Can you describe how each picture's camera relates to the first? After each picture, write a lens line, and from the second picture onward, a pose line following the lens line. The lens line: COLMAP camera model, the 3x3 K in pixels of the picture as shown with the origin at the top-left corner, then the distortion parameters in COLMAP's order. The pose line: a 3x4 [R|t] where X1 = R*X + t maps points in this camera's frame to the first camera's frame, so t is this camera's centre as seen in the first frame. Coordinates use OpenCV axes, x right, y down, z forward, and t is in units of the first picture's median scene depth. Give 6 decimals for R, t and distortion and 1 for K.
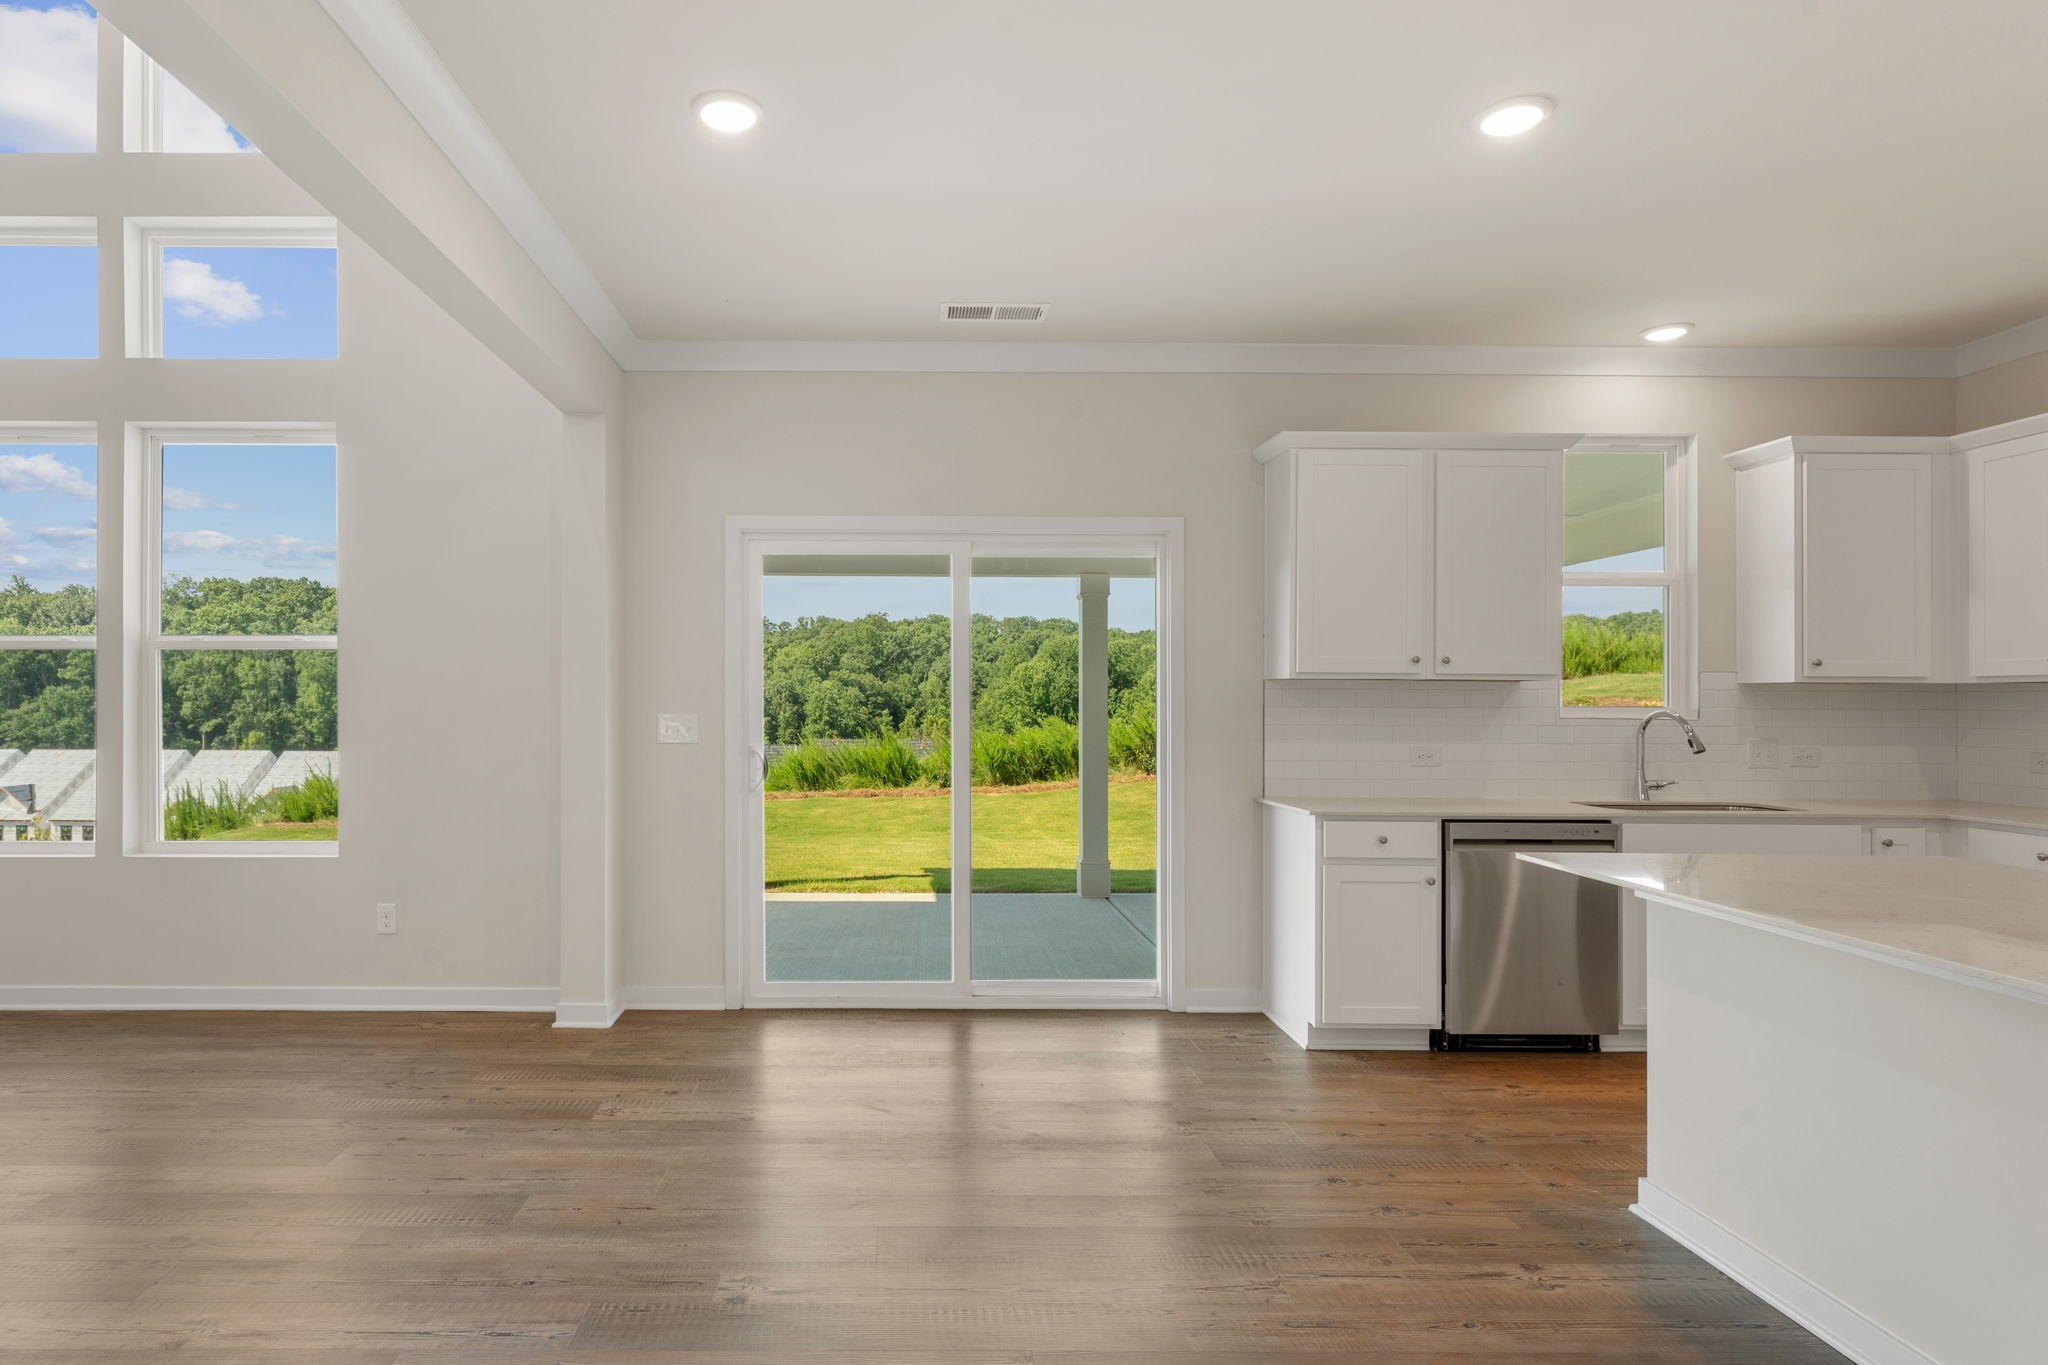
lens RADIAL K [[1136.8, 0, 945.6], [0, 1136.8, 703.6], [0, 0, 1]] dist [0.001014, -0.002071]
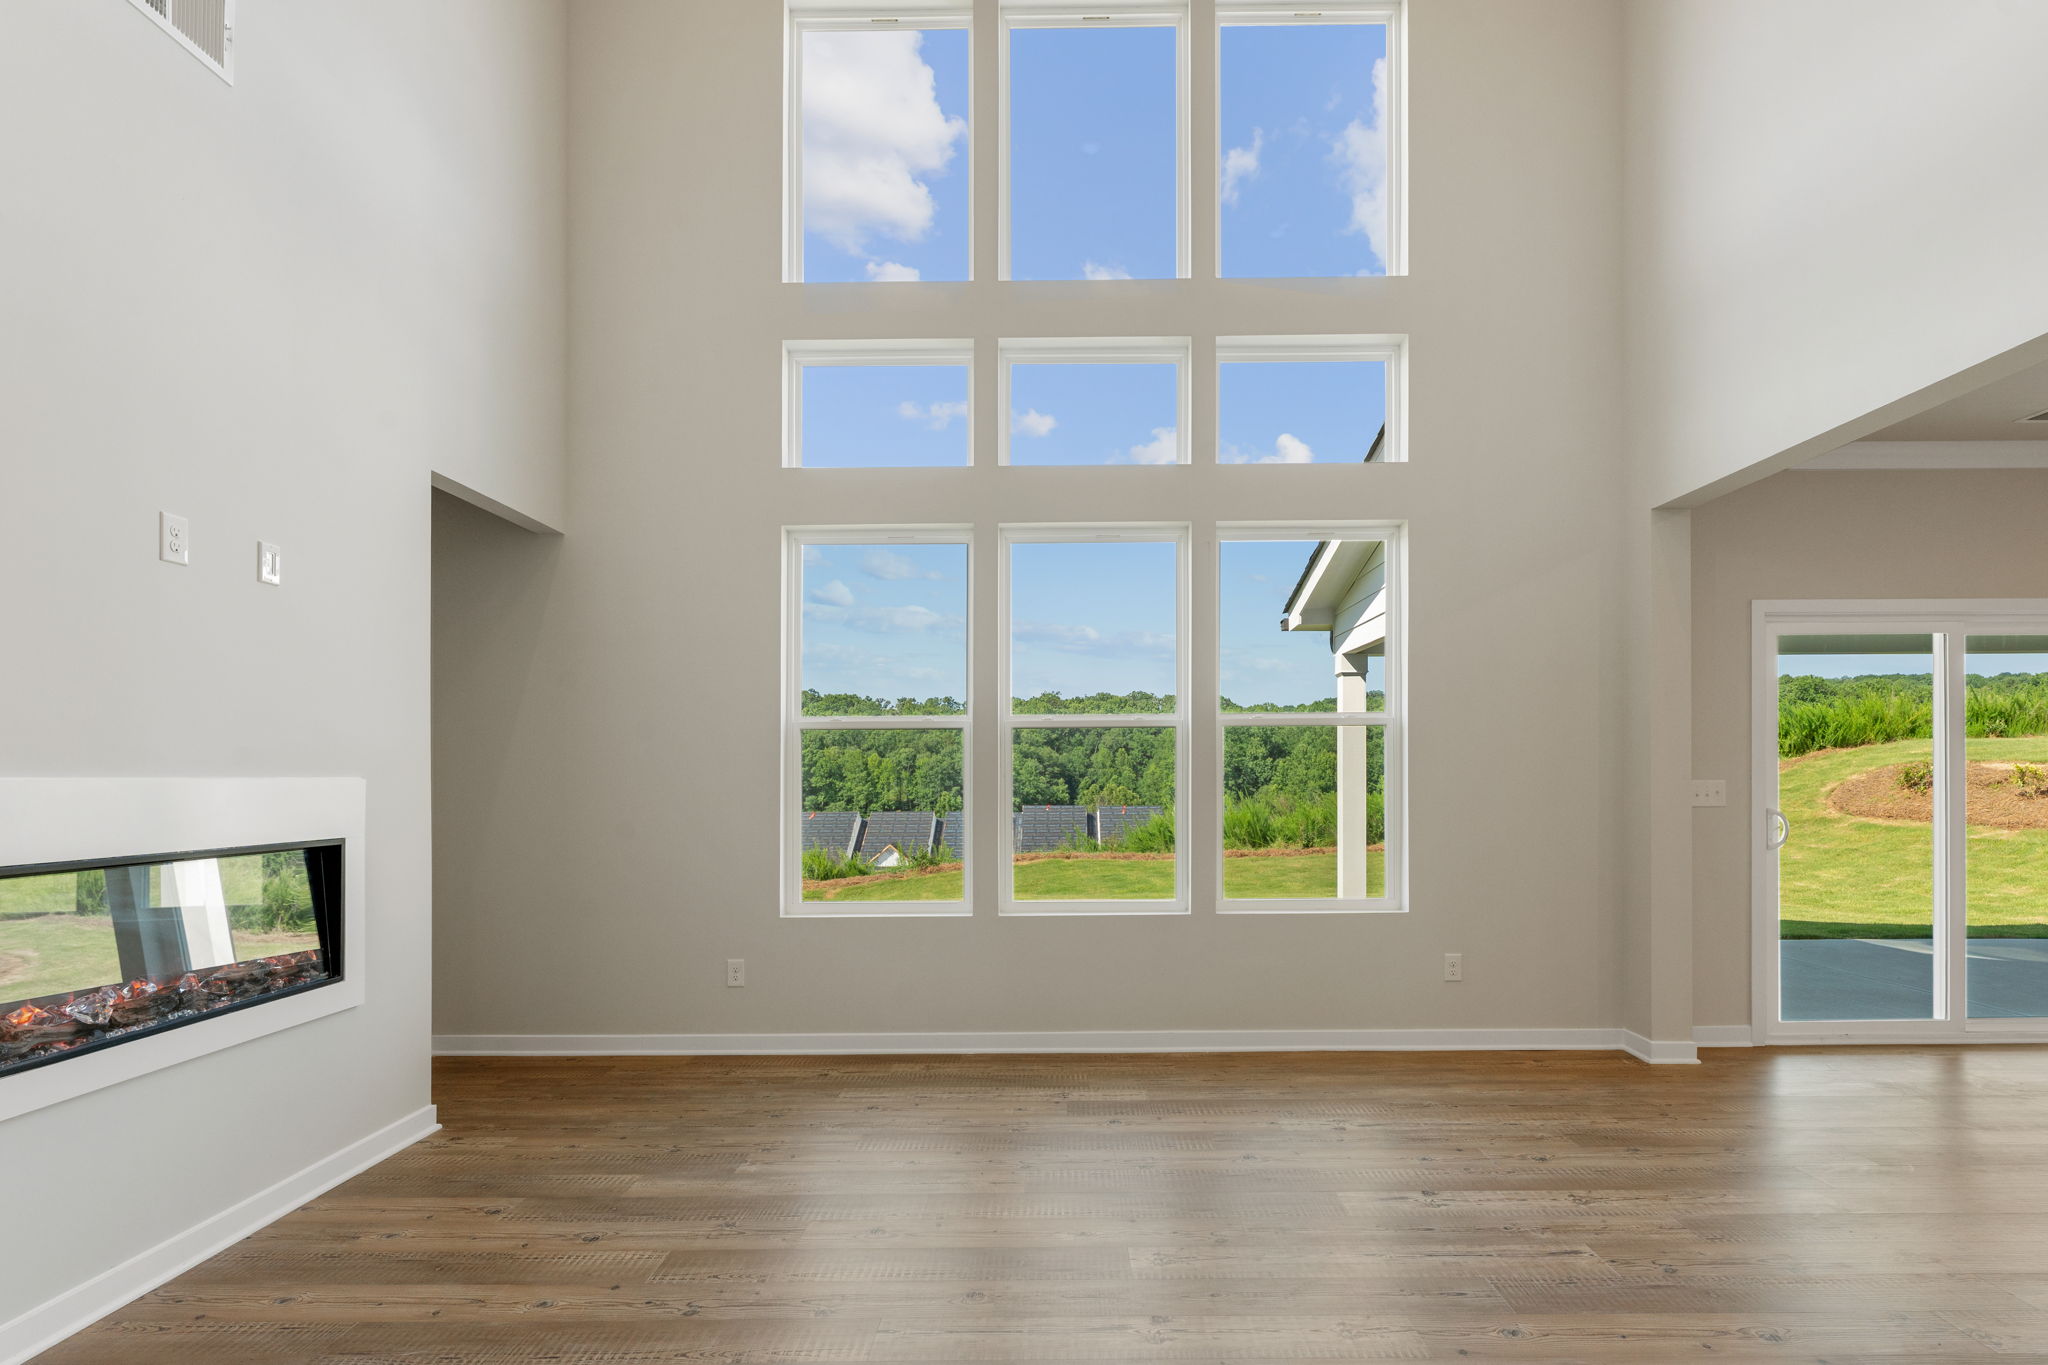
lens RADIAL K [[1025.0, 0, 1047.5], [0, 1025.0, 767.0], [0, 0, 1]] dist [-0.002828, -0.003315]
pose [[0.999946, -0.010222, 0.001617, -0.167958], [0.010232, 0.999928, -0.006300, -0.000644], [-0.001553, 0.006316, 0.999979, 0.000311]]
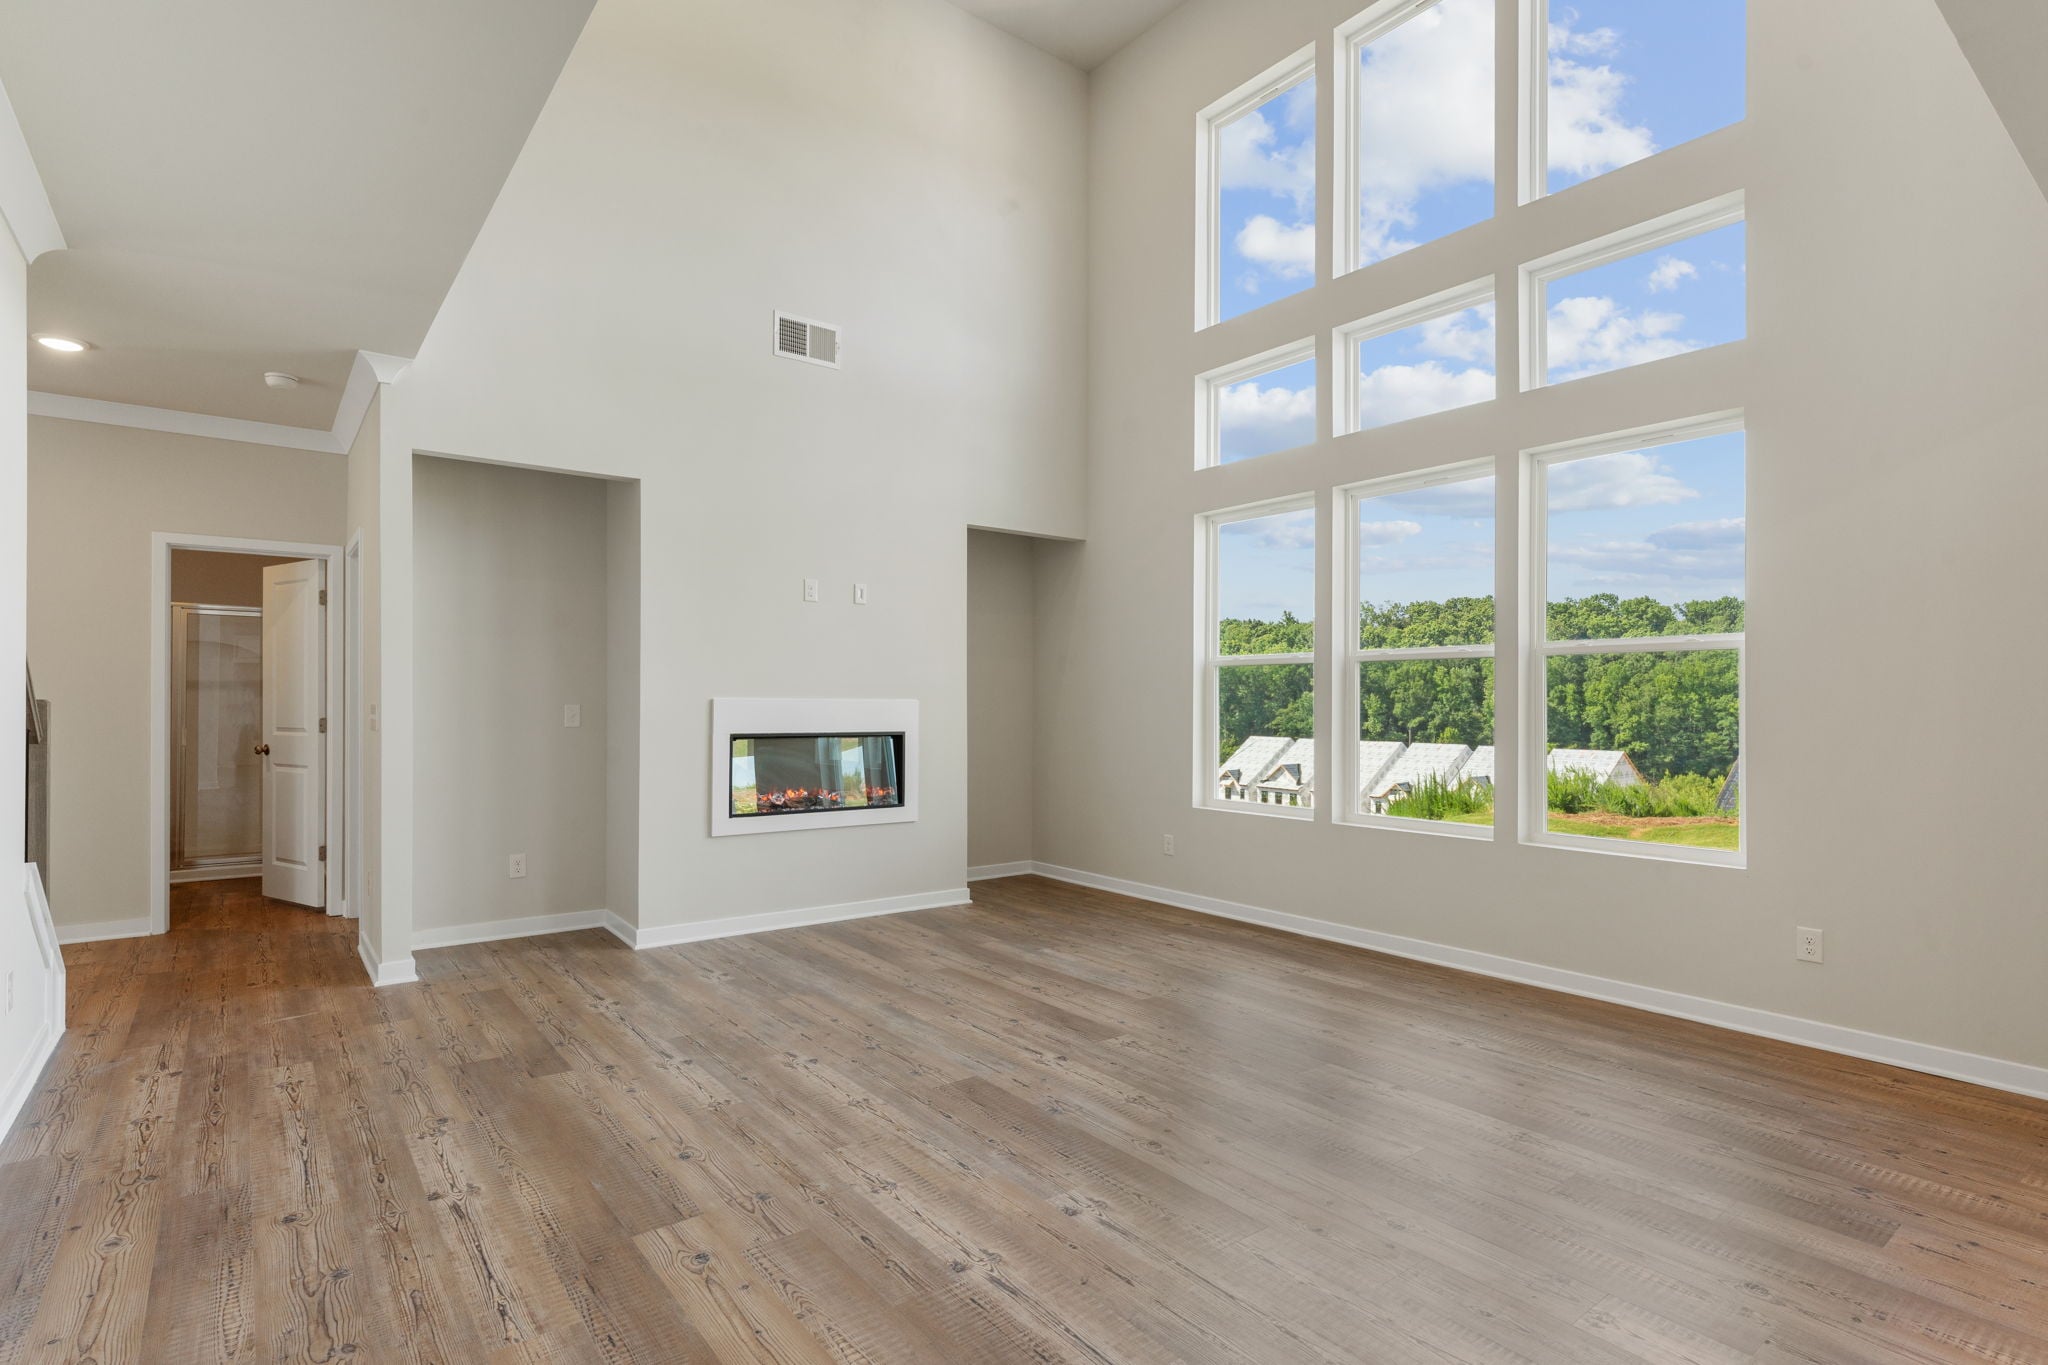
lens RADIAL K [[1009.4, 0, 1026.6], [0, 1009.4, 688.6], [0, 0, 1]] dist [-0.000709, -0.000278]
pose [[0.613860, -0.010935, -0.789339, -0.047214], [-0.001710, 0.999883, -0.015182, 0.000003], [0.789413, 0.010669, 0.613770, 0.003594]]
